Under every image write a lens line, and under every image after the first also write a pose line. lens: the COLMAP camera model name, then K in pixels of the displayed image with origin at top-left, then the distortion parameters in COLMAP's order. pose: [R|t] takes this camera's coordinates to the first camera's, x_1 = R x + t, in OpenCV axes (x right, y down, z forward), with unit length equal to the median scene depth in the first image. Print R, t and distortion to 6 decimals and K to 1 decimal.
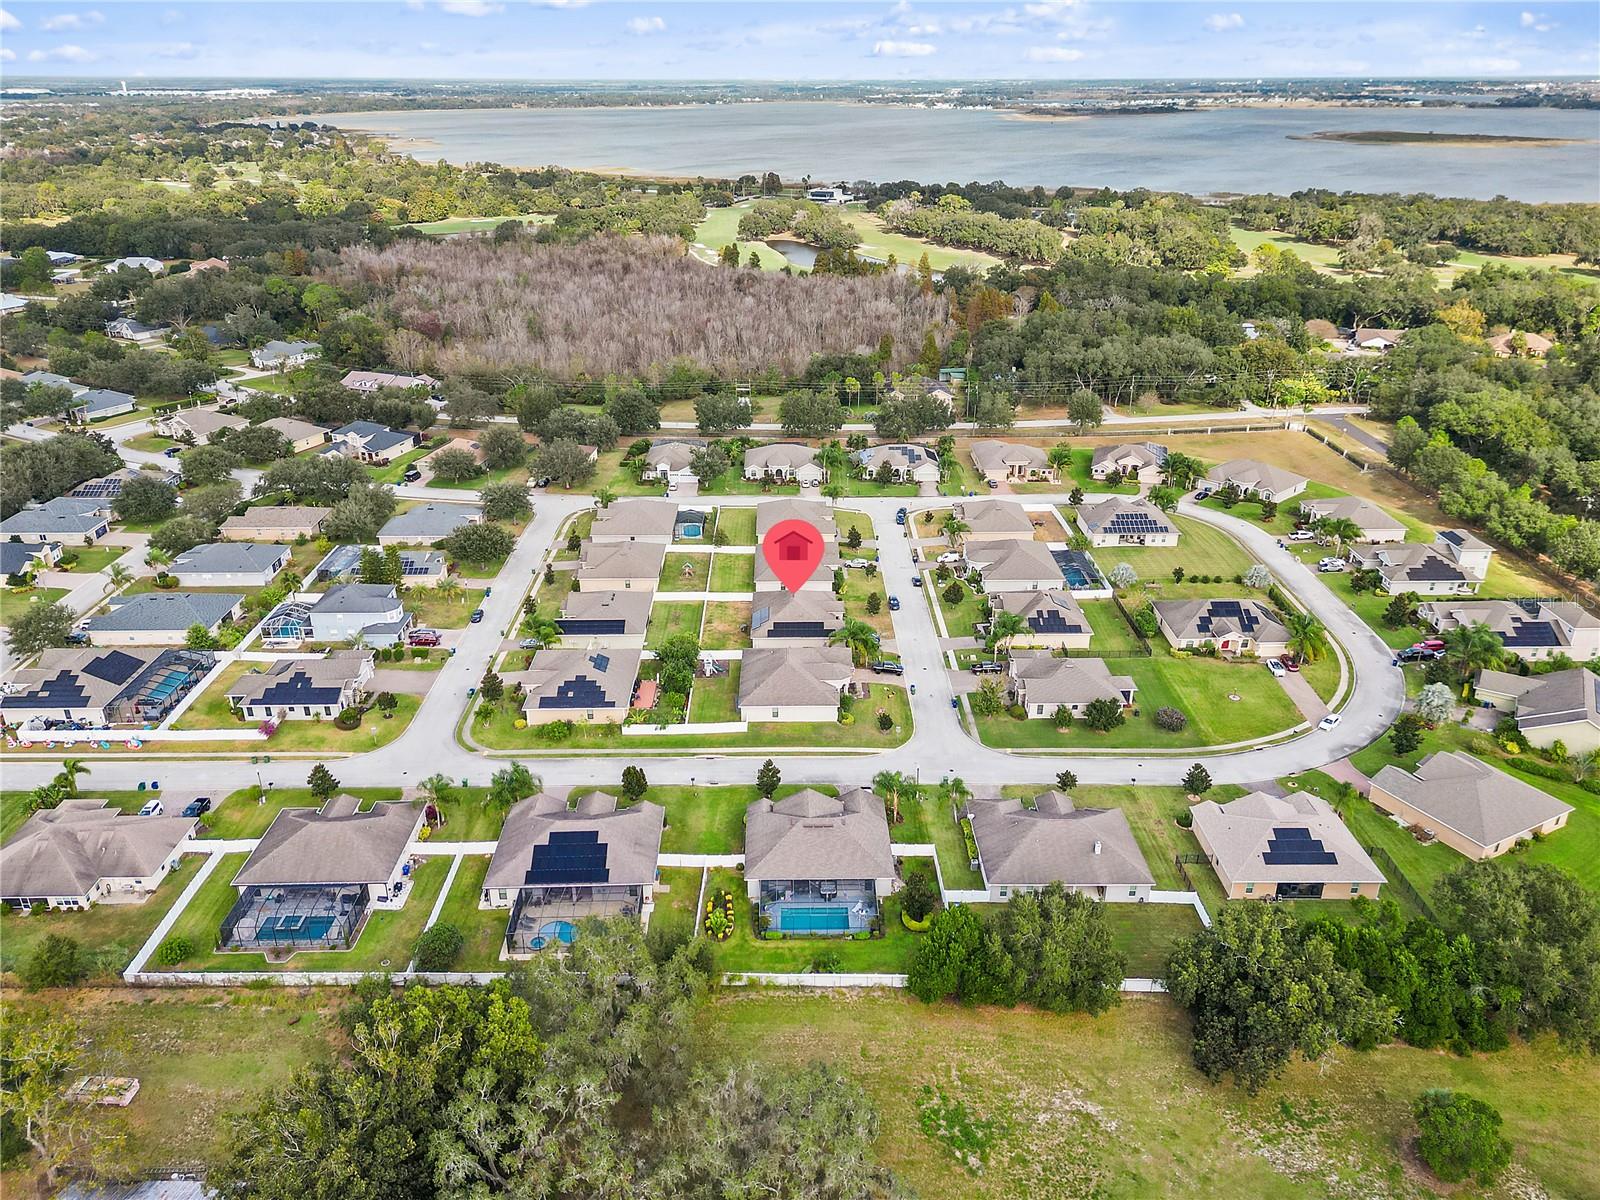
lens RADIAL K [[1169.0, 0, 800.0], [0, 1169.0, 600.0], [0, 0, 1]] dist [0.079816, -0.087137]
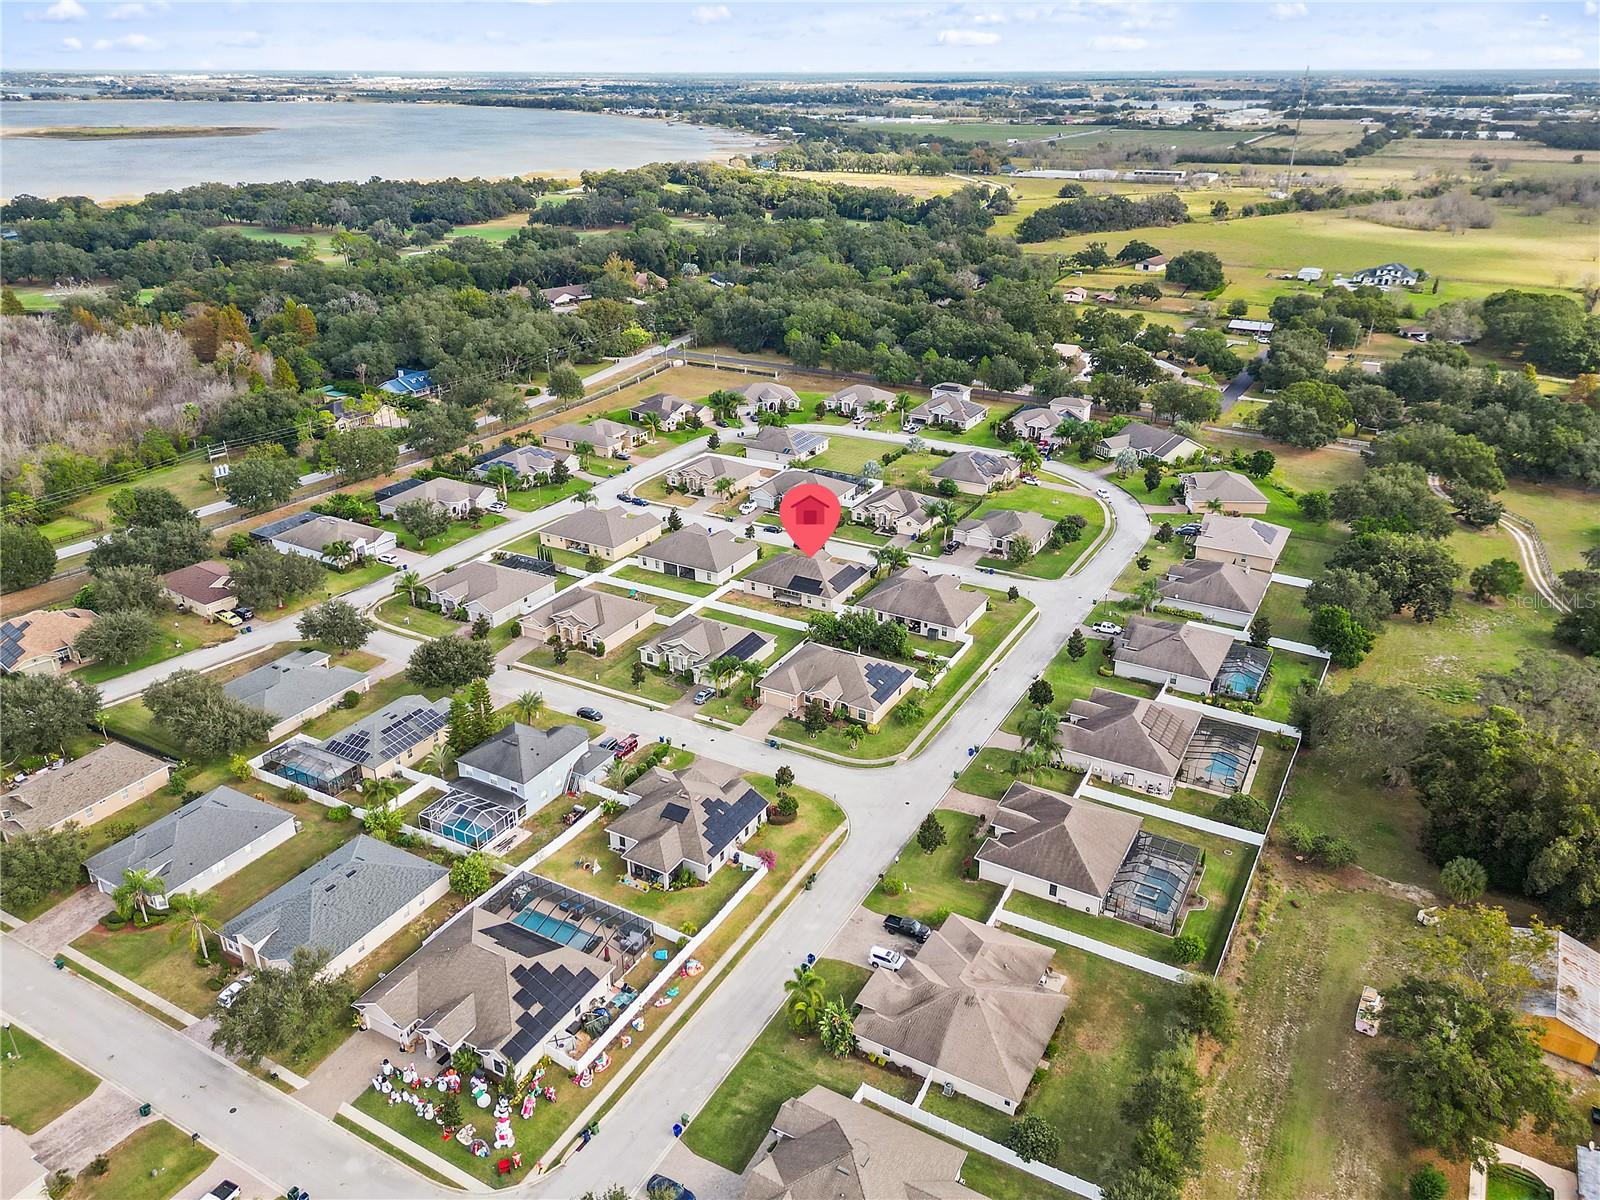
lens RADIAL K [[1133.1, 0, 791.0], [0, 1133.1, 603.2], [0, 0, 1]] dist [0.067968, -0.067261]
pose [[0.508679, -0.365449, 0.779547, -0.862156], [0.354389, 0.914056, 0.197257, -0.179337], [-0.784637, 0.175923, 0.594472, 0.418482]]
